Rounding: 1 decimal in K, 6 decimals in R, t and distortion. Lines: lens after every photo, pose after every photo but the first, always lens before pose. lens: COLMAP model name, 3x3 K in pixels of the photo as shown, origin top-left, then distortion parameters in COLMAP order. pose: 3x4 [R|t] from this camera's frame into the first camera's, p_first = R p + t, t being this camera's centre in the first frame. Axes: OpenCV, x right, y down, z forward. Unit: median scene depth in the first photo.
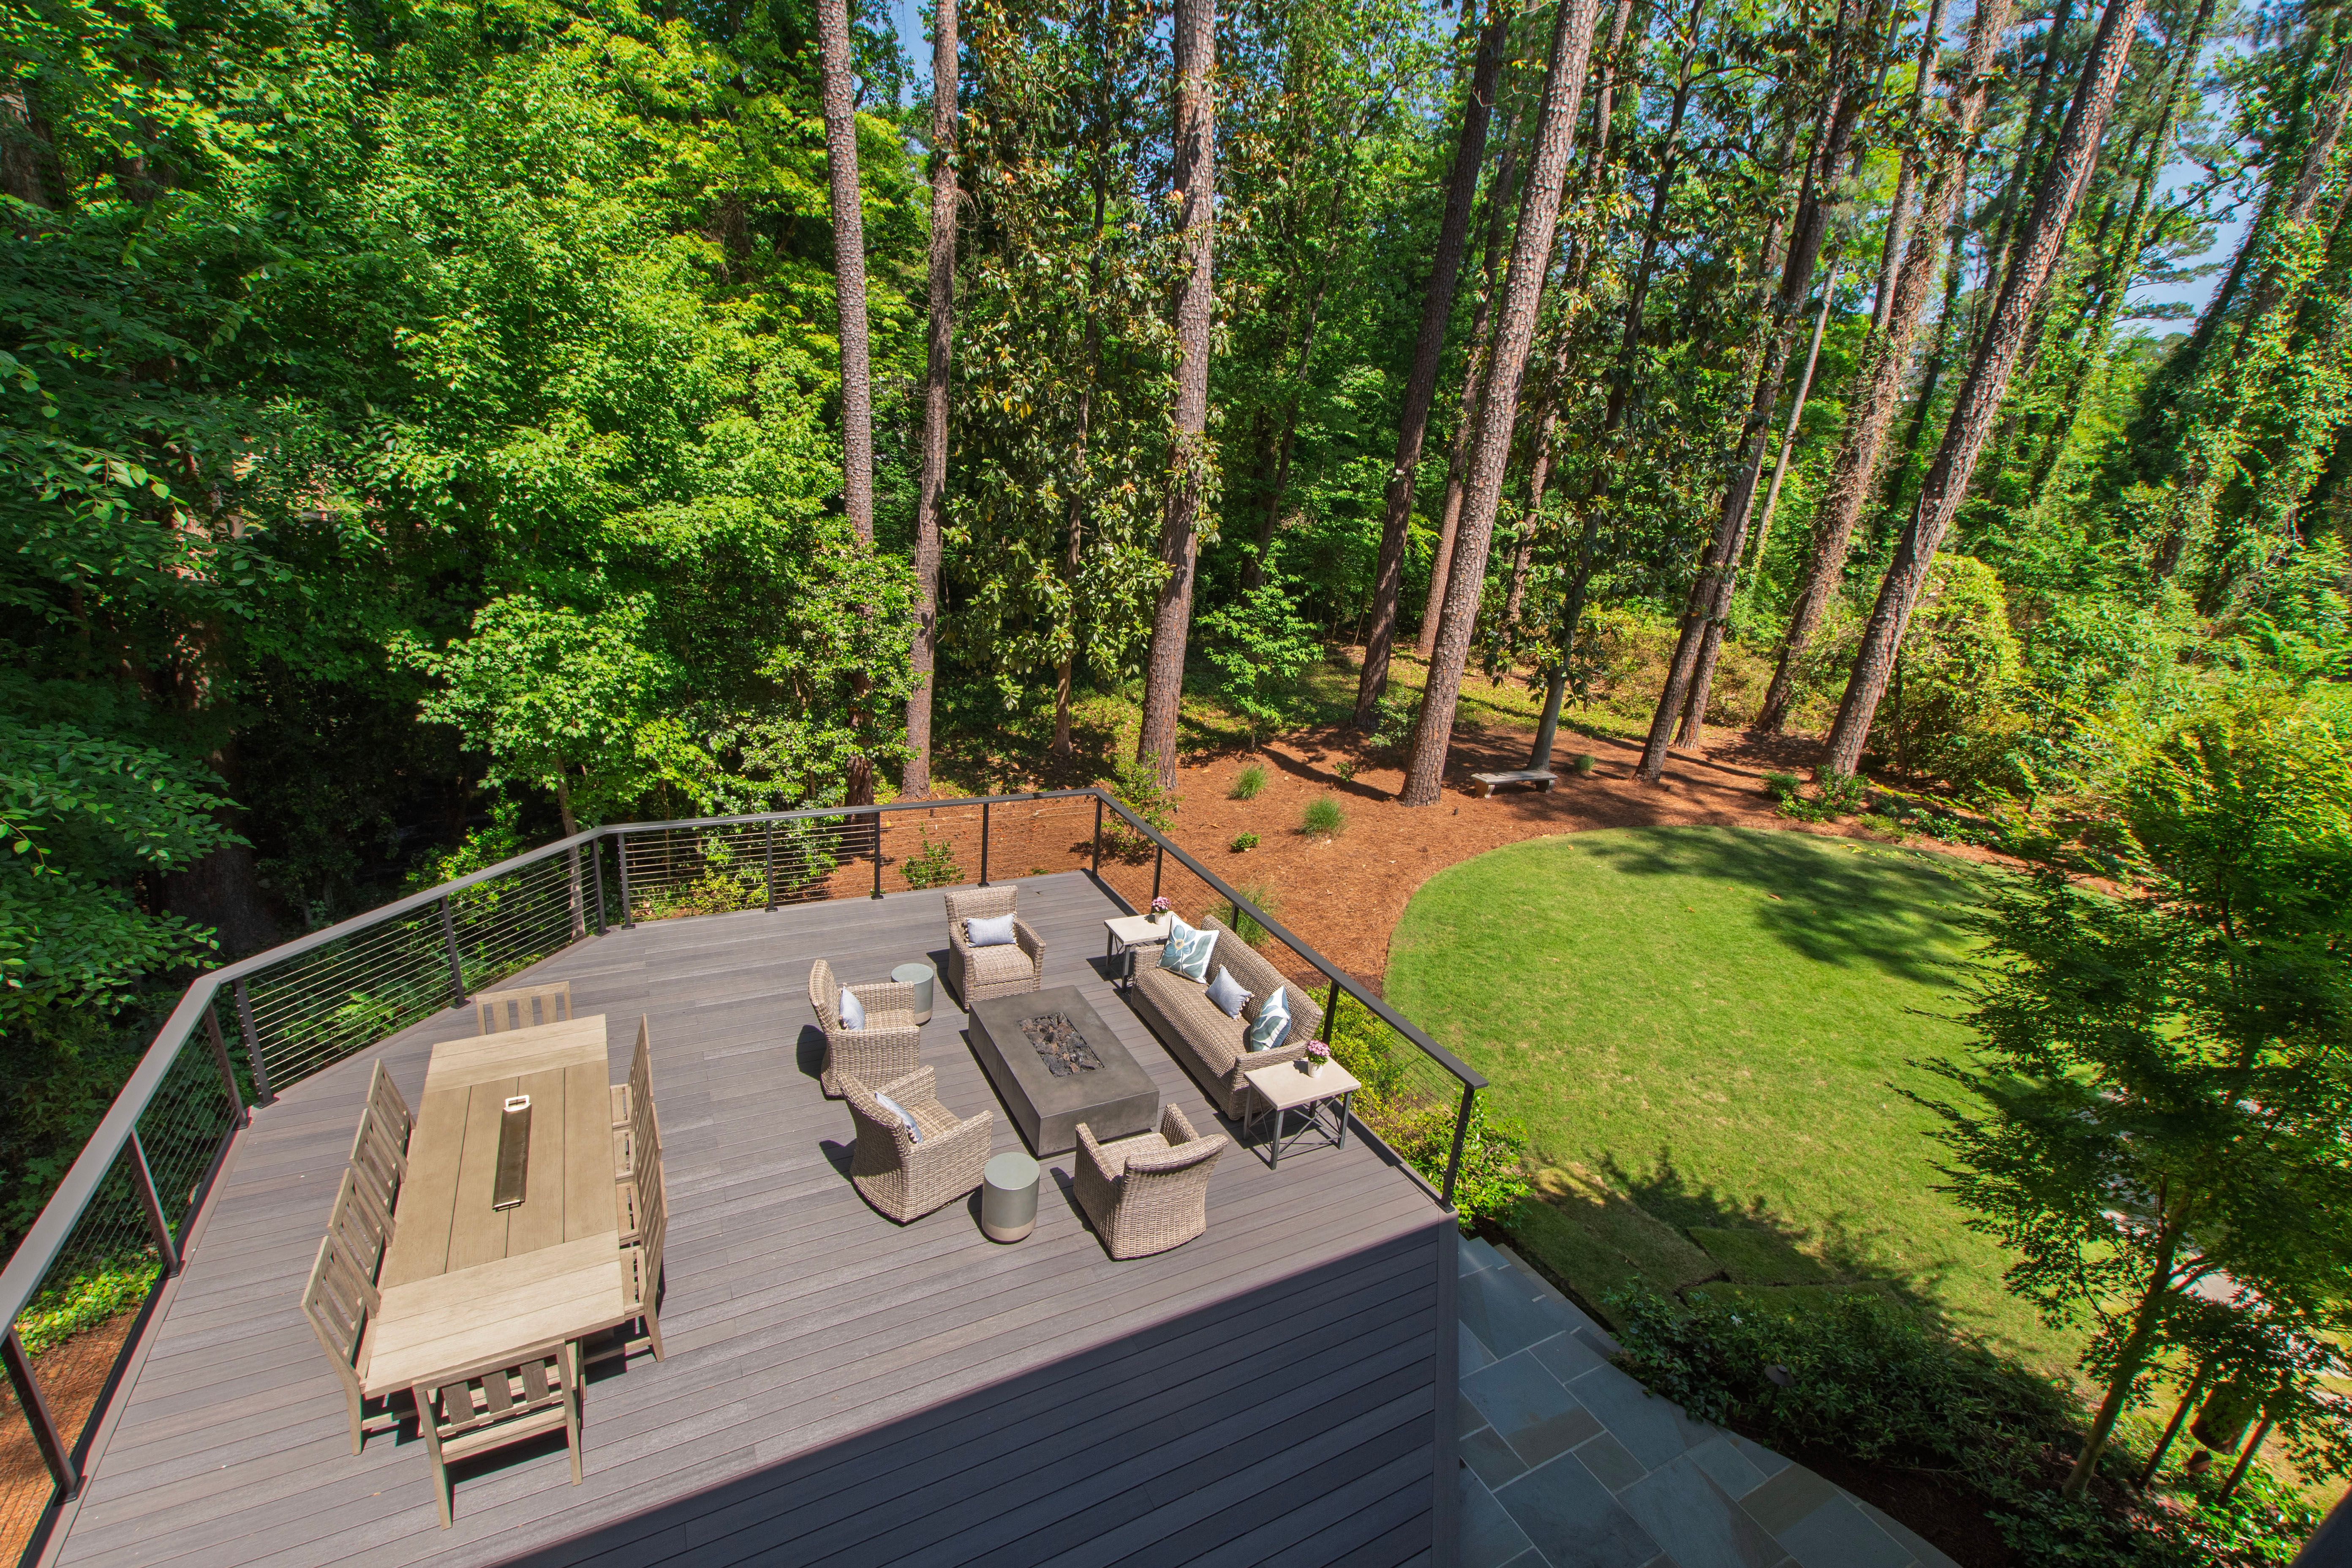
lens RADIAL K [[1053.2, 0, 1166.8], [0, 1053.2, 786.9], [0, 0, 1]] dist [0.002782, -0.000102]
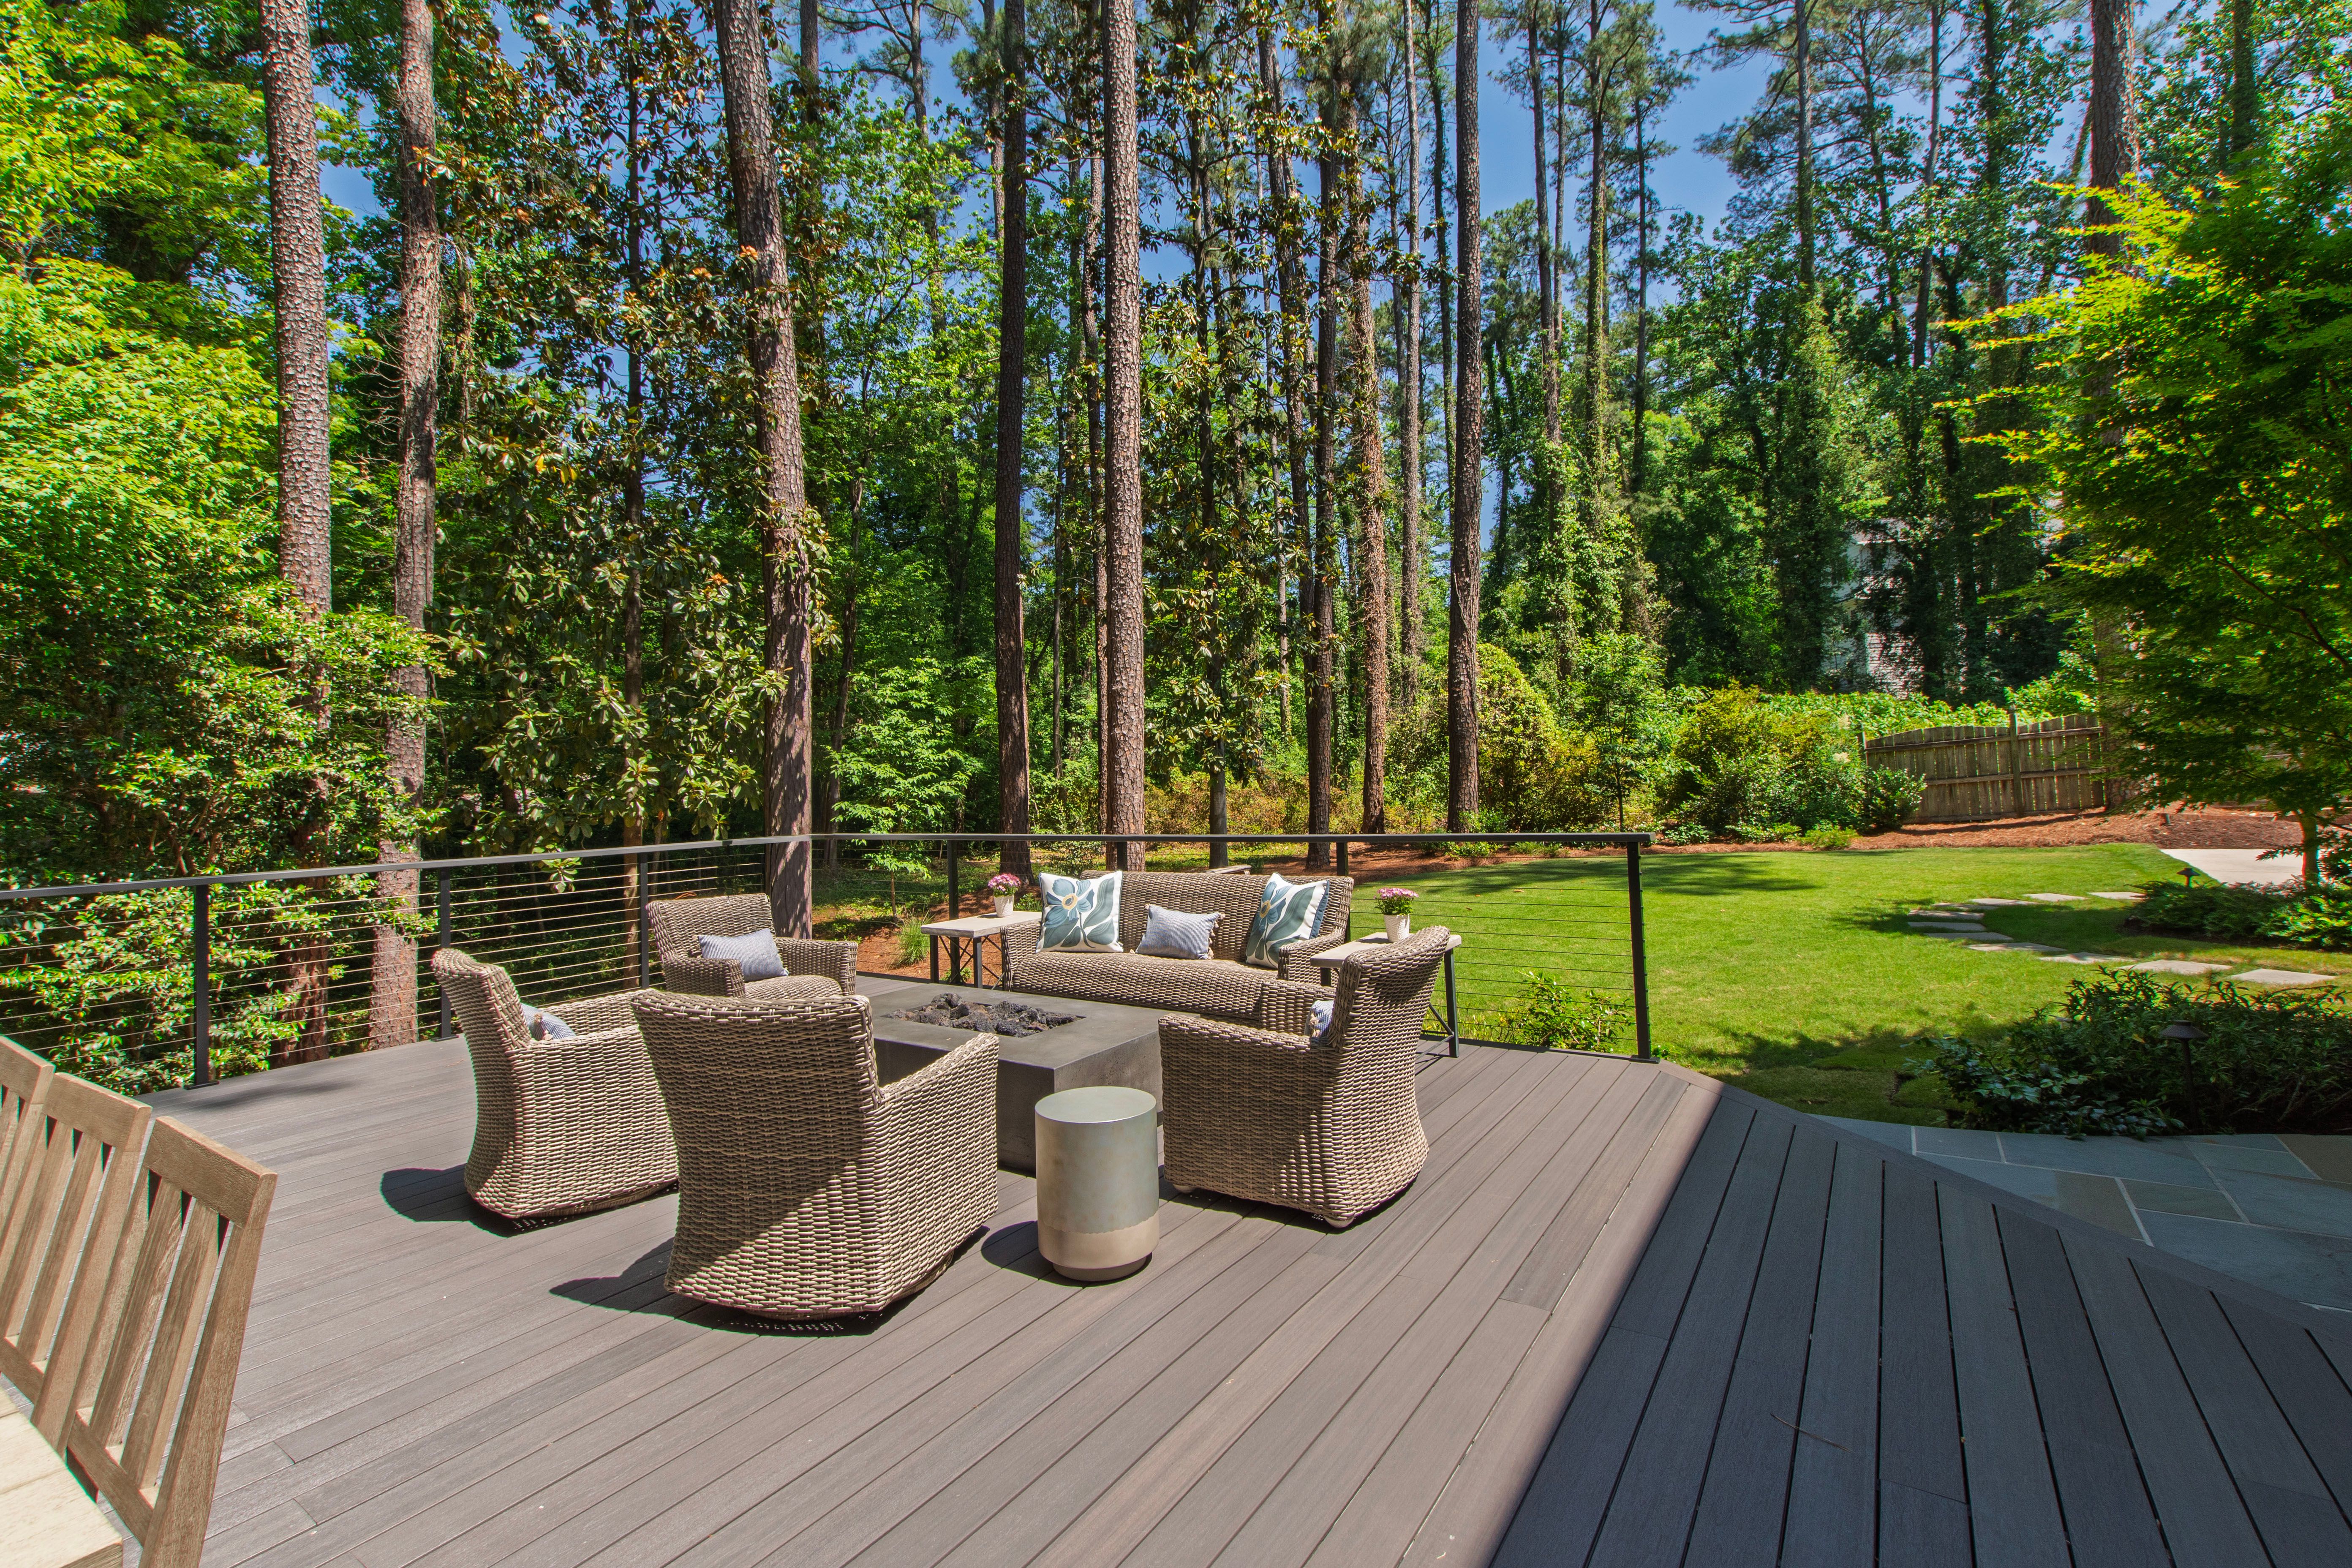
lens RADIAL K [[1053.2, 0, 1166.8], [0, 1053.2, 786.9], [0, 0, 1]] dist [0.002782, -0.000102]
pose [[0.868724, -0.103191, 0.484427, -0.148786], [0.257003, 0.929999, -0.262778, 0.165132], [-0.423400, 0.352781, 0.834433, 0.252197]]
